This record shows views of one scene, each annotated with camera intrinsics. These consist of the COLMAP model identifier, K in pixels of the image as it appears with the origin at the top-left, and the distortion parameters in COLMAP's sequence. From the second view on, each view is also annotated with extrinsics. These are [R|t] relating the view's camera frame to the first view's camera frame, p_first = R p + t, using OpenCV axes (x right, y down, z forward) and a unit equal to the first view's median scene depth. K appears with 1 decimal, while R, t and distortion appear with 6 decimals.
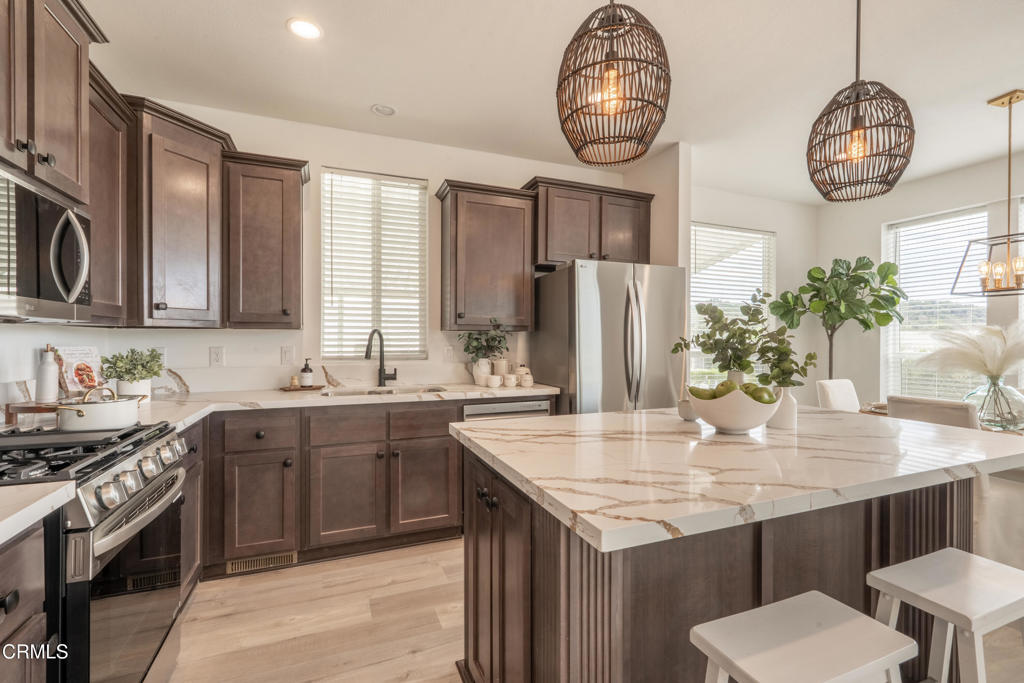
lens RADIAL K [[458.5, 0, 513.9], [0, 458.5, 336.3], [0, 0, 1]] dist [0.000055, -0.000008]
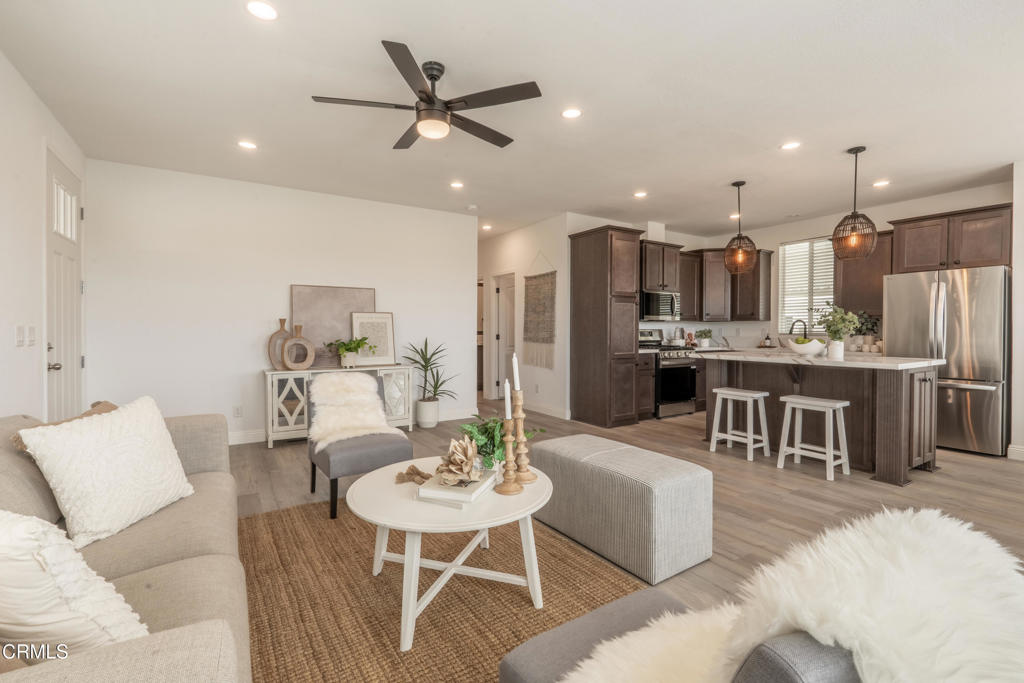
lens RADIAL K [[458.5, 0, 513.9], [0, 458.5, 336.3], [0, 0, 1]] dist [0.000055, -0.000008]
pose [[0.195643, 0.013316, -0.980585, 1.655044], [0.003817, 0.999890, 0.014340, 0.027704], [0.980668, -0.006548, 0.195571, -0.720353]]
